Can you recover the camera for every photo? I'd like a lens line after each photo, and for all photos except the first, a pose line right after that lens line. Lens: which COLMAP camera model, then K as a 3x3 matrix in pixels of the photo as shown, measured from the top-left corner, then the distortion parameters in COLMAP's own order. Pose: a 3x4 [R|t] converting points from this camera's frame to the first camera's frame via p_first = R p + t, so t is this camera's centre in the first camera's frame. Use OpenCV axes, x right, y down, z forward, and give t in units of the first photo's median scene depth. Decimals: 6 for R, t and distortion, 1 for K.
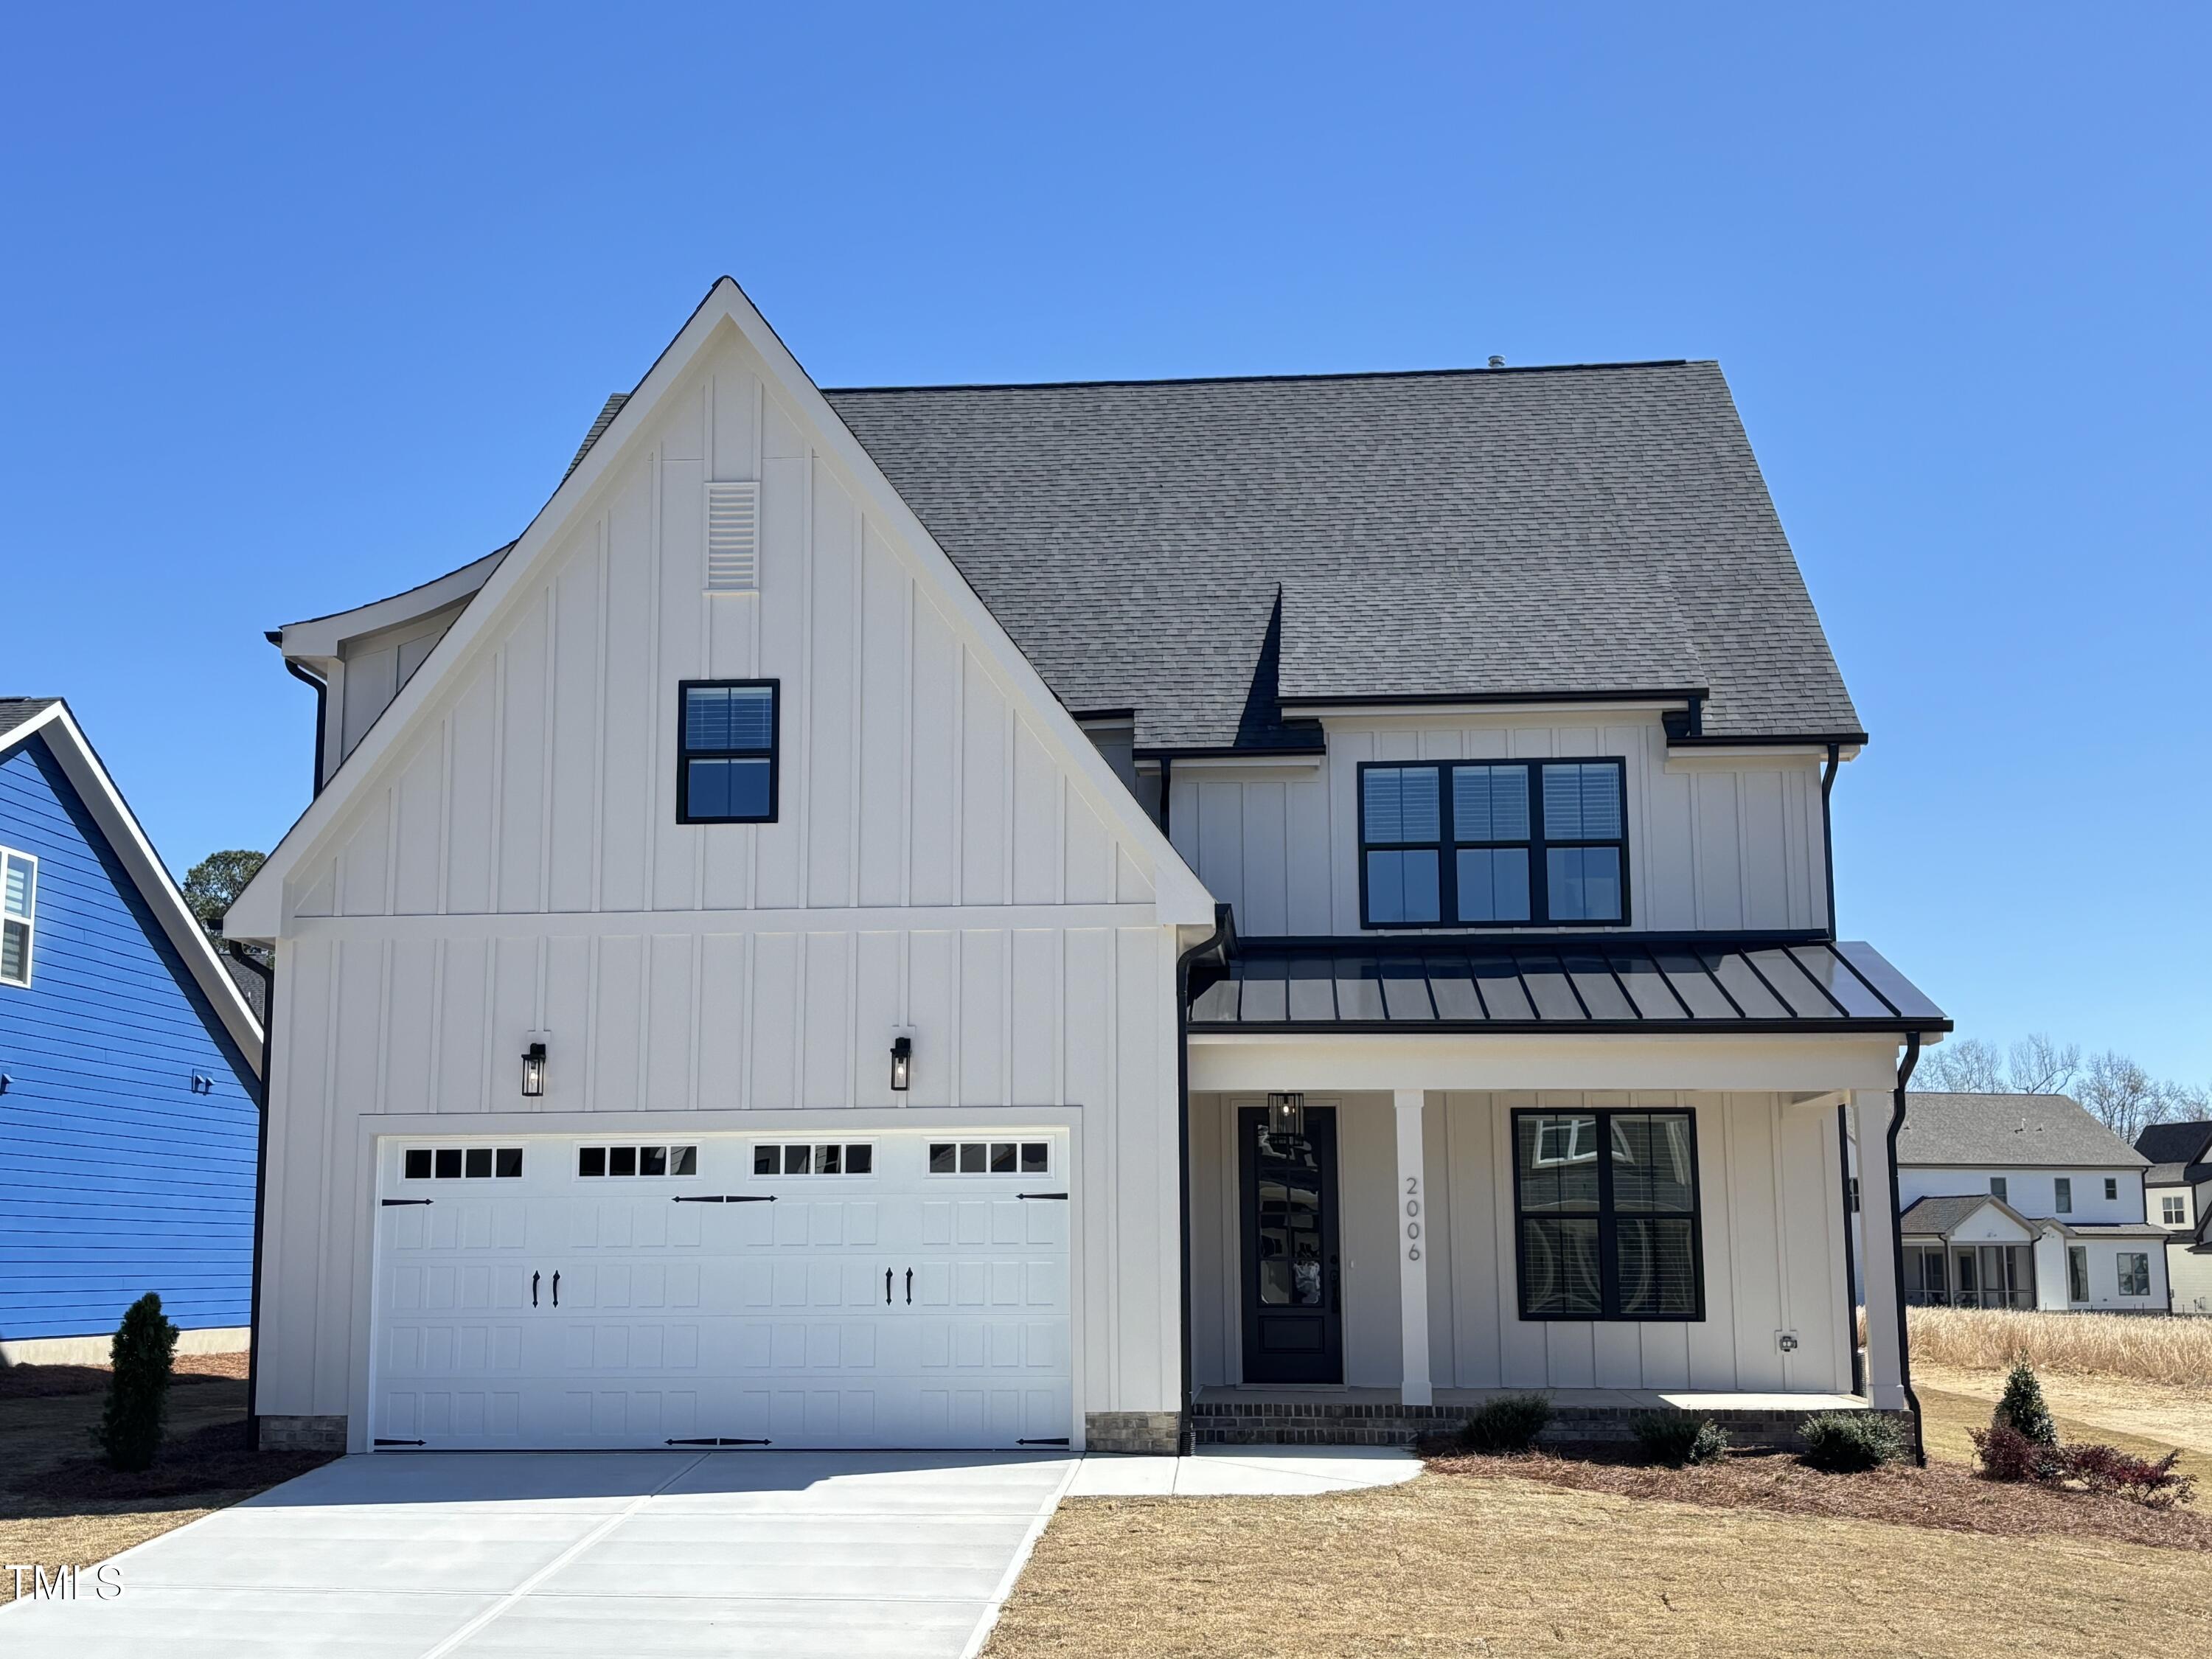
lens RADIAL K [[2725.9, 0, 1106.0], [0, 2725.9, 829.5], [0, 0, 1]] dist [0.135655, -0.597122]
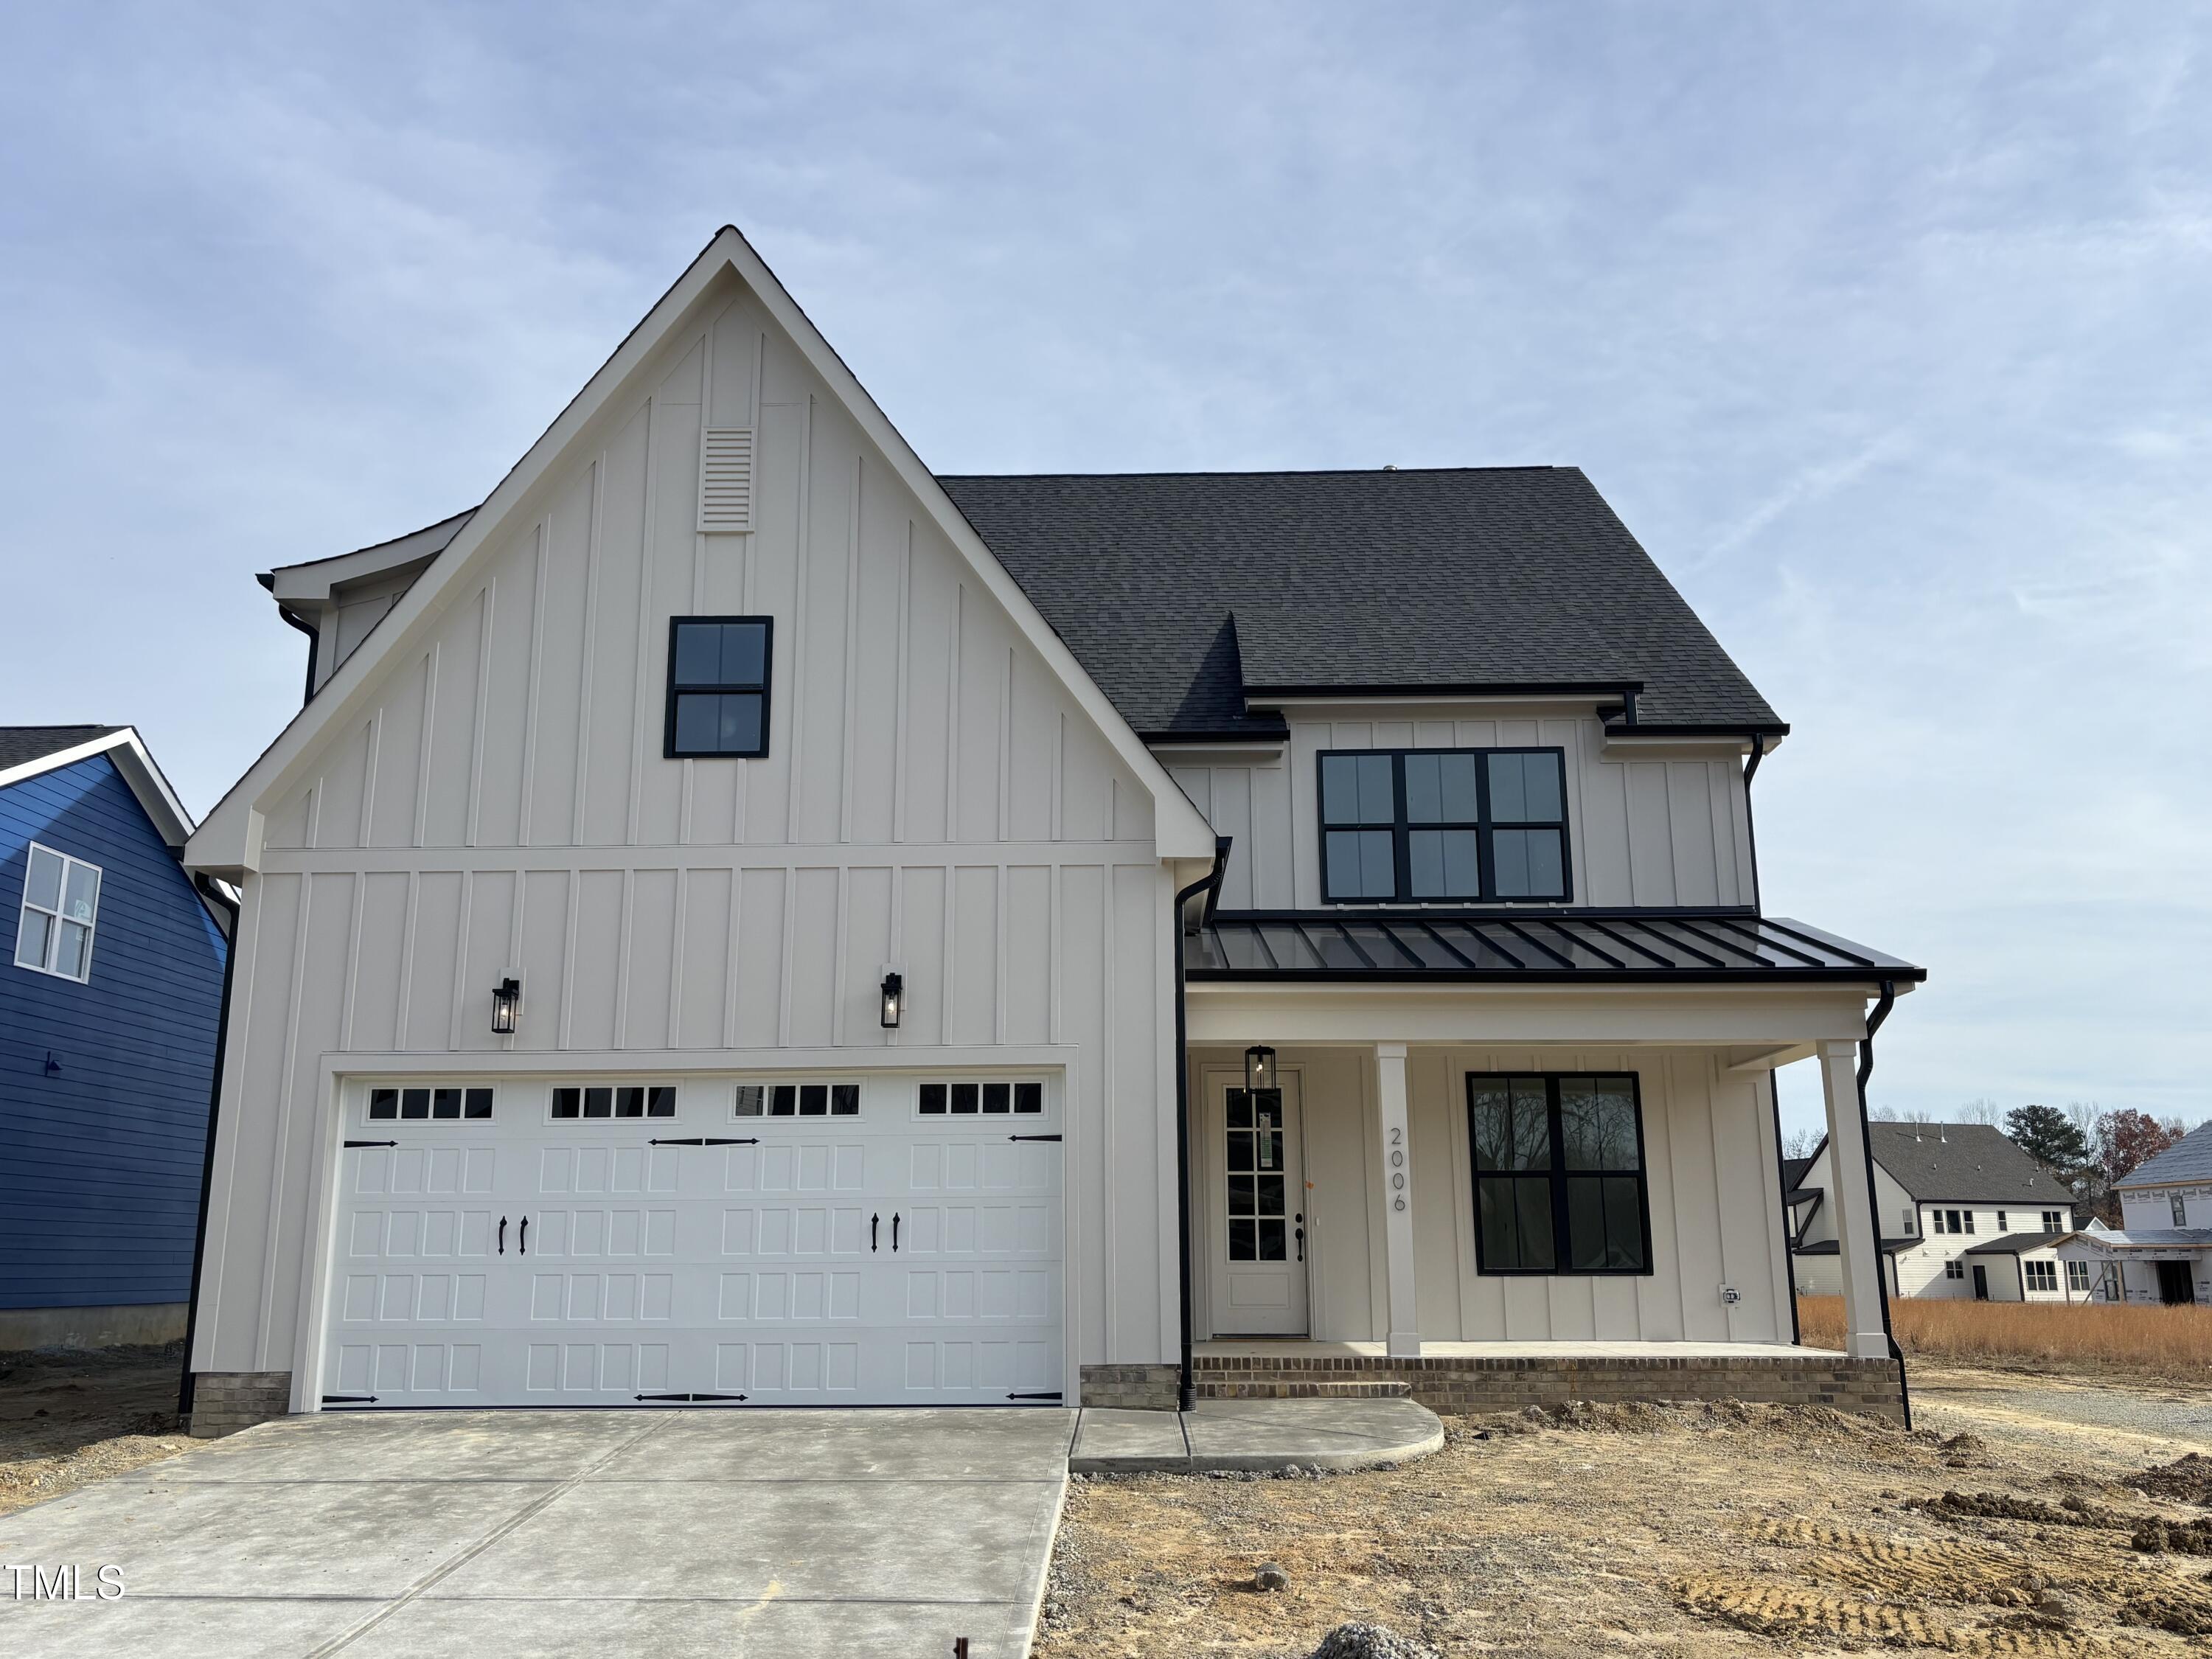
lens RADIAL K [[1863.9, 0, 1116.7], [0, 1863.9, 828.5], [0, 0, 1]] dist [0.015772, -0.004739]
pose [[0.998280, 0.012509, 0.057282, -0.028723], [-0.008220, 0.997187, -0.074505, 0.062722], [-0.058053, 0.073906, 0.995574, 0.283339]]
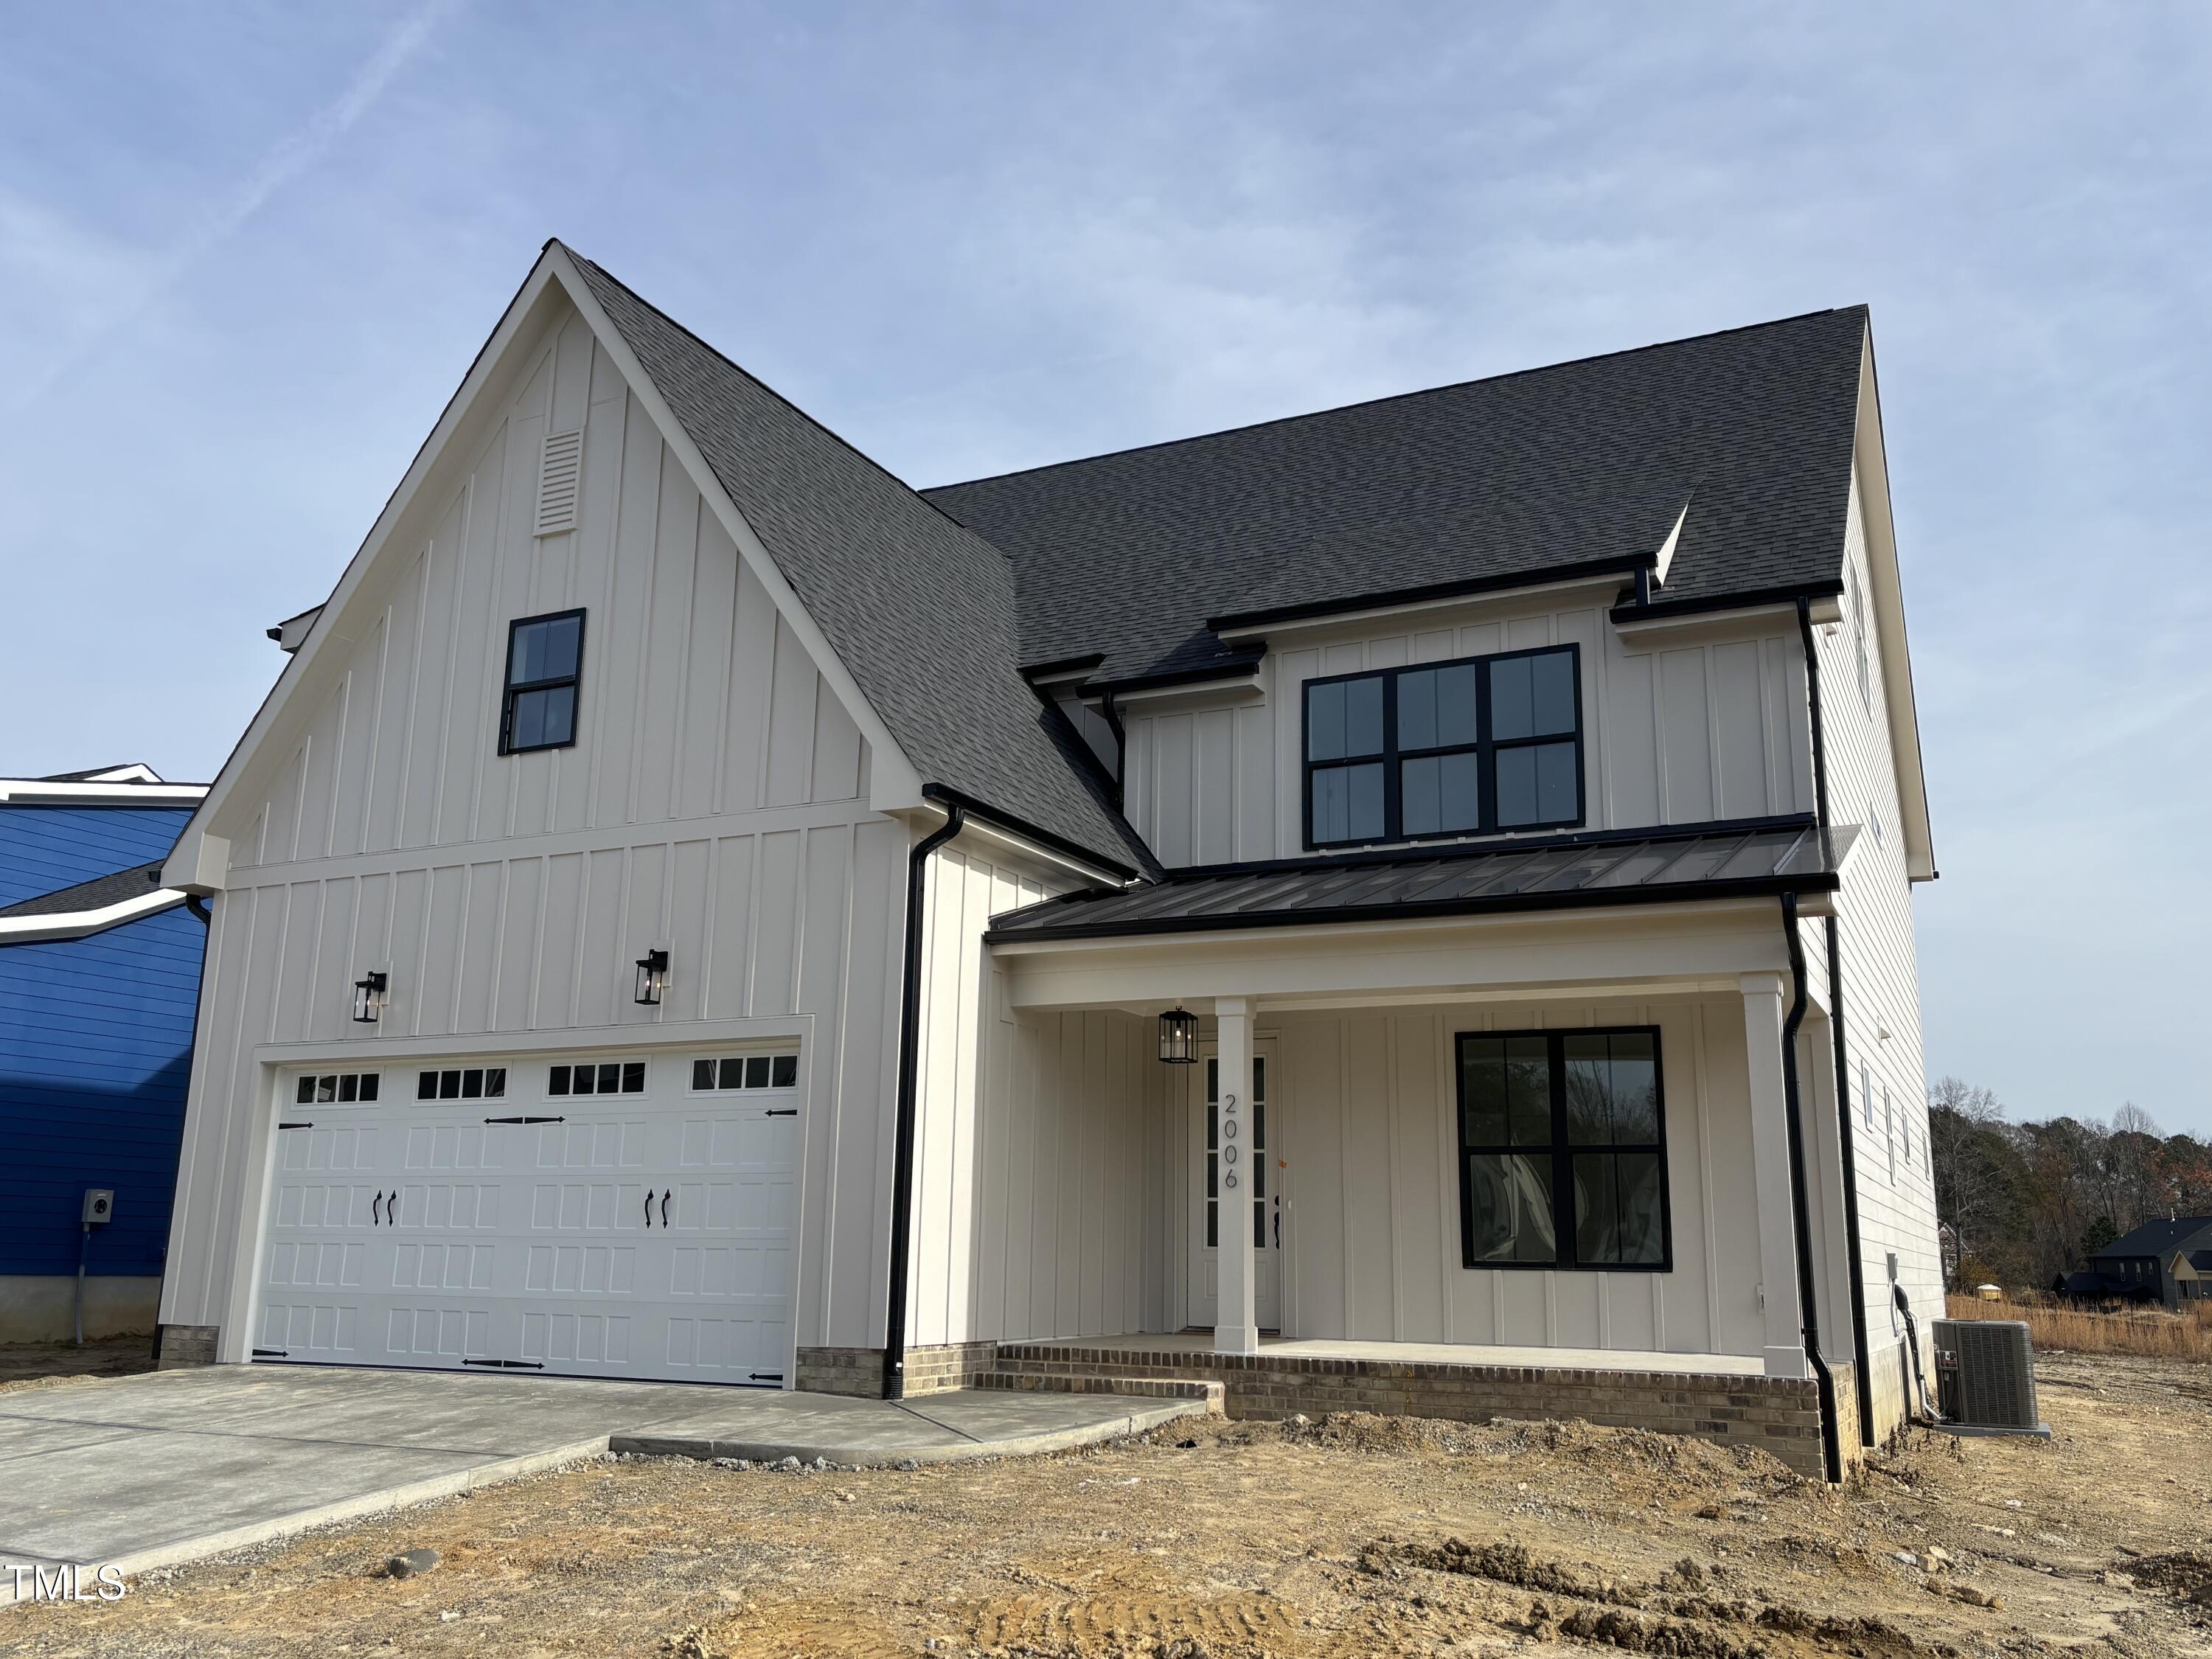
lens RADIAL K [[1851.5, 0, 1110.5], [0, 1851.5, 853.9], [0, 0, 1]] dist [0.012705, 0.006046]
pose [[0.929942, -0.061386, -0.362547, 0.268433], [0.039779, 0.996975, -0.066772, 0.078969], [0.365549, 0.047672, 0.929570, 0.380445]]
